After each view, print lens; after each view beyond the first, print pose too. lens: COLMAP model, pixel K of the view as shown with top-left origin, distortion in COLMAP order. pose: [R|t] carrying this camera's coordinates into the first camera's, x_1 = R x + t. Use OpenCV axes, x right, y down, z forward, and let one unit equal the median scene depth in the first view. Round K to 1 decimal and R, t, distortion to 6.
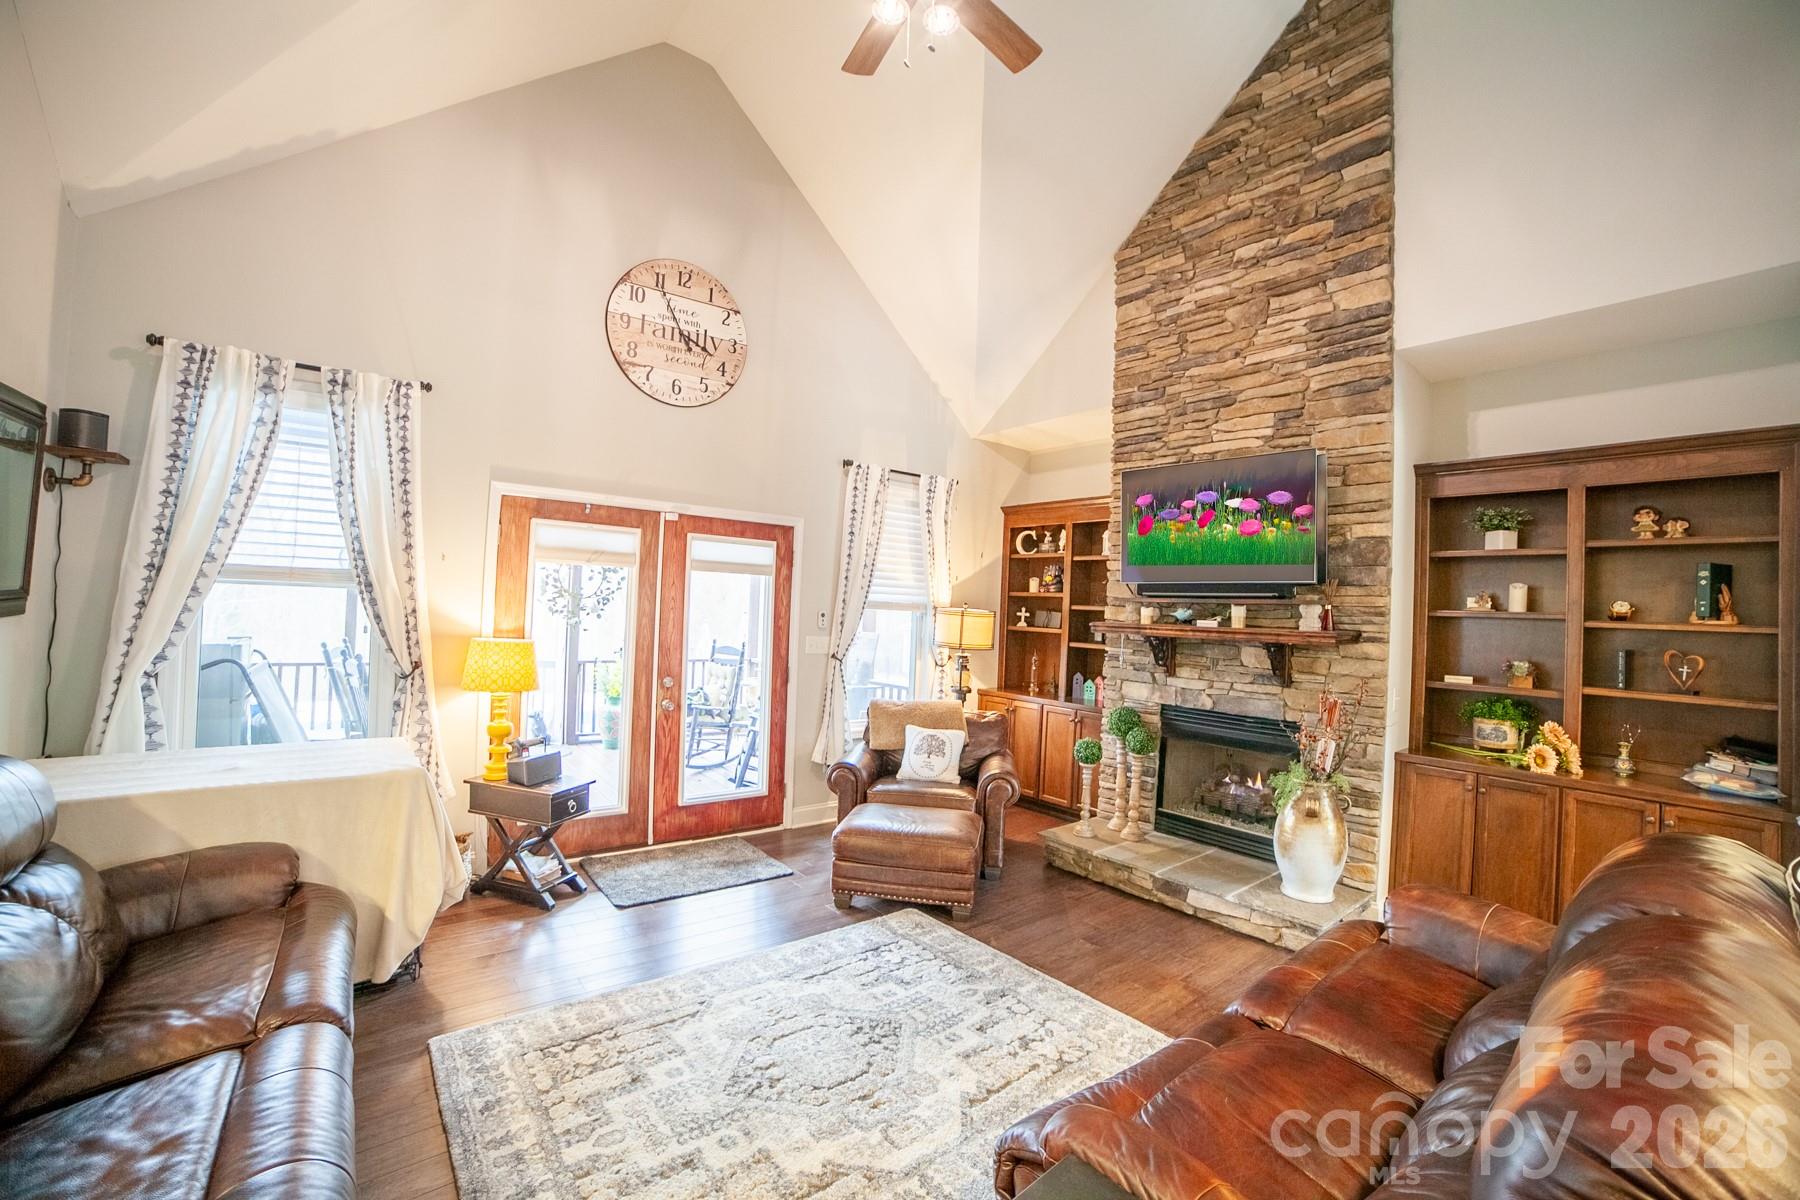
lens RADIAL K [[734.1, 0, 890.6], [0, 734.1, 595.1], [0, 0, 1]] dist [-0.107199, 0.038218]
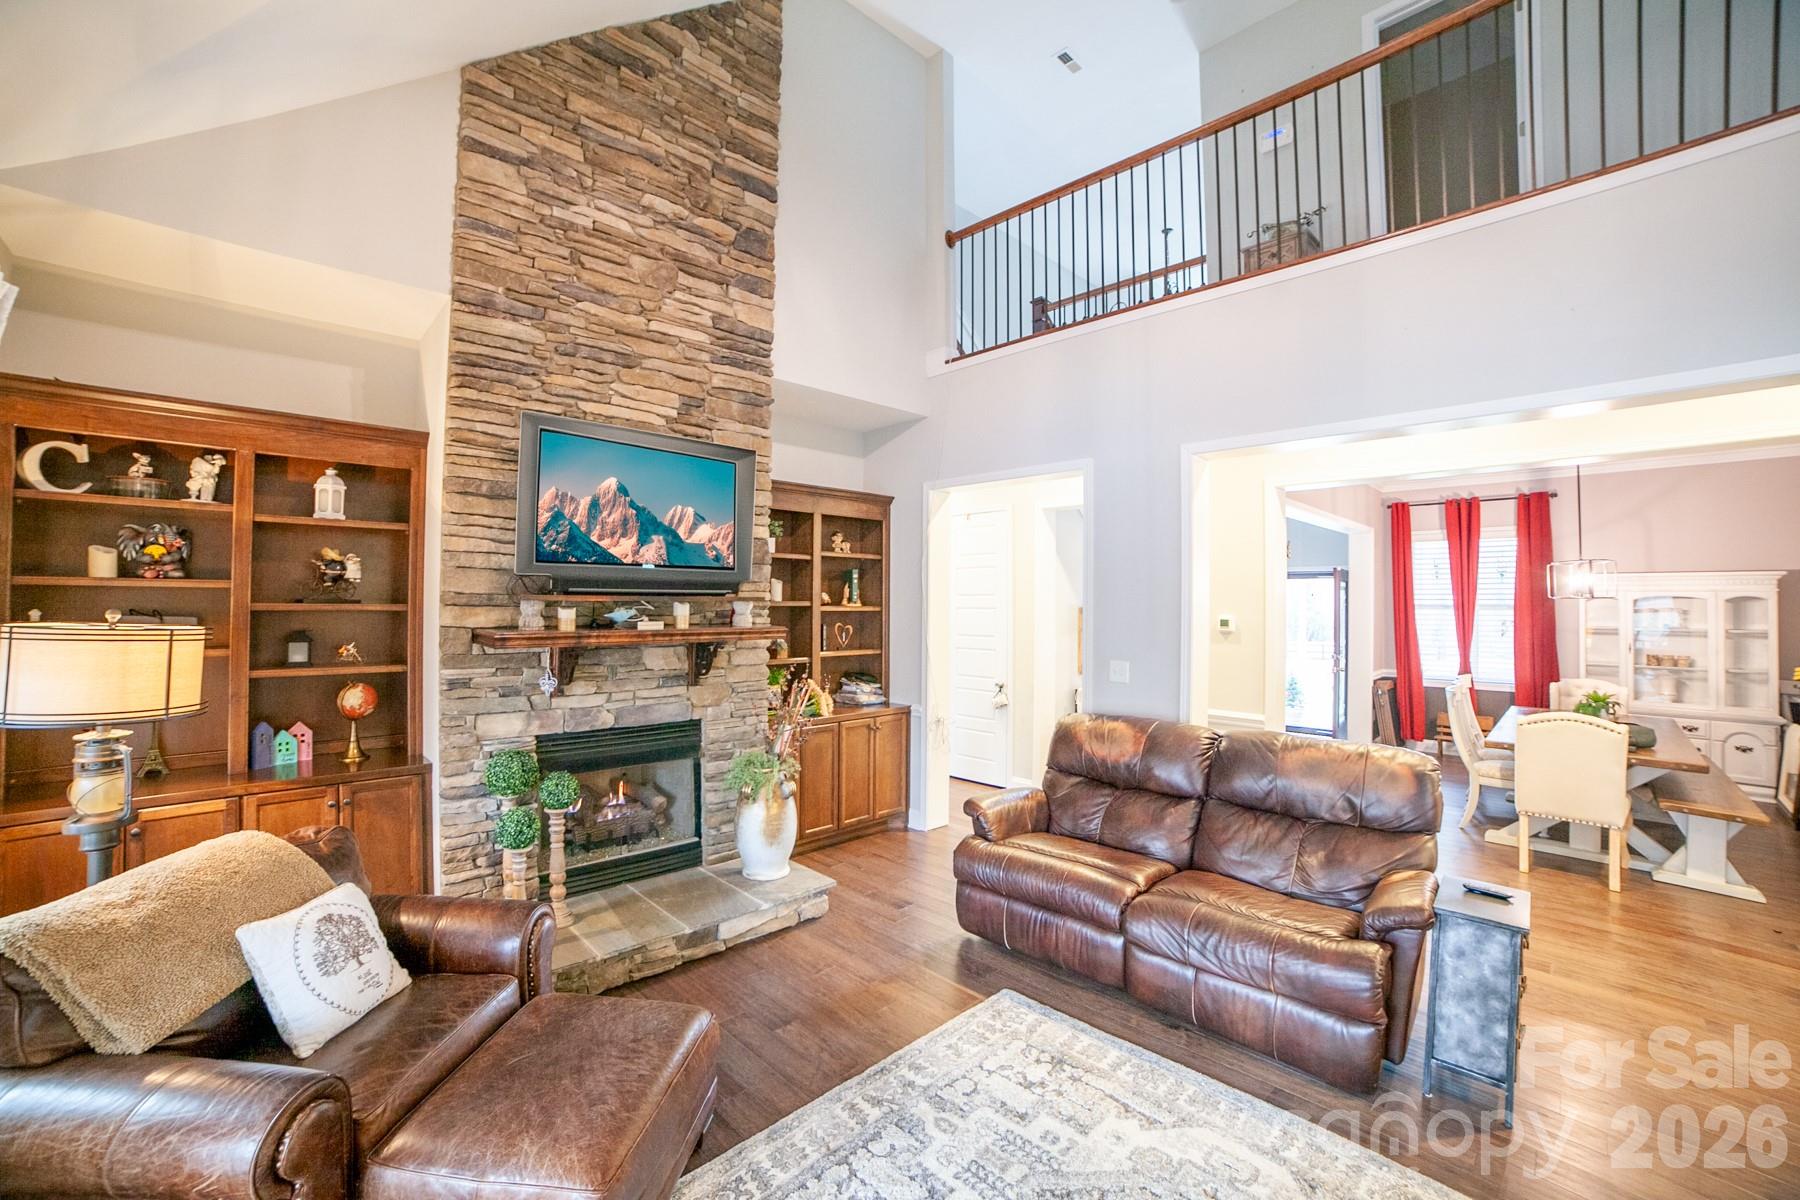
lens RADIAL K [[734.1, 0, 890.6], [0, 734.1, 595.1], [0, 0, 1]] dist [-0.107199, 0.038218]
pose [[-0.099335, -0.030975, 0.994572, -0.414326], [-0.027600, 0.999217, 0.028363, -0.026583], [-0.994671, -0.024633, -0.100112, 0.762000]]
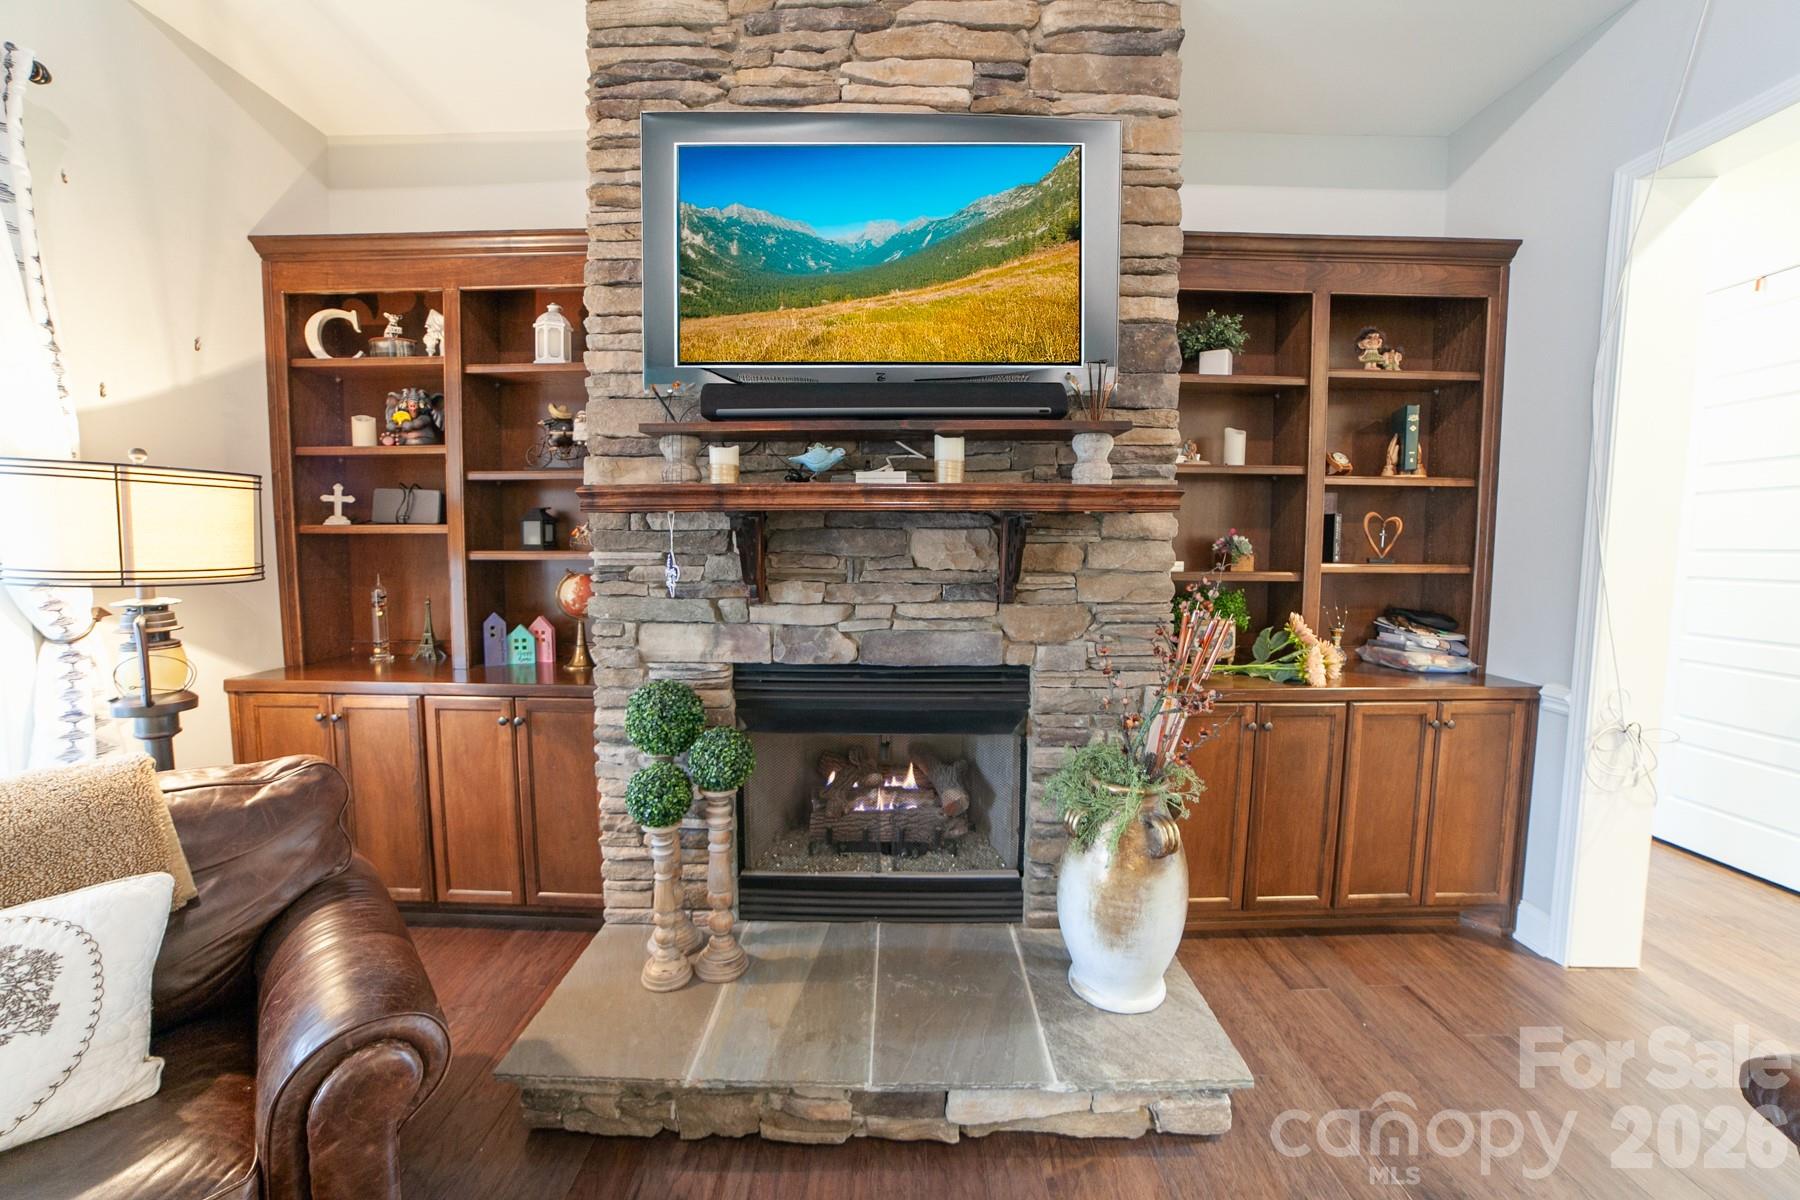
lens RADIAL K [[705.0, 0, 896.1], [0, 705.0, 593.5], [0, 0, 1]] dist [-0.087522, 0.032252]
pose [[0.617707, -0.098612, 0.780201, 0.092936], [0.008437, 0.992881, 0.118814, 0.055296], [-0.786363, -0.066810, 0.614142, 0.681157]]
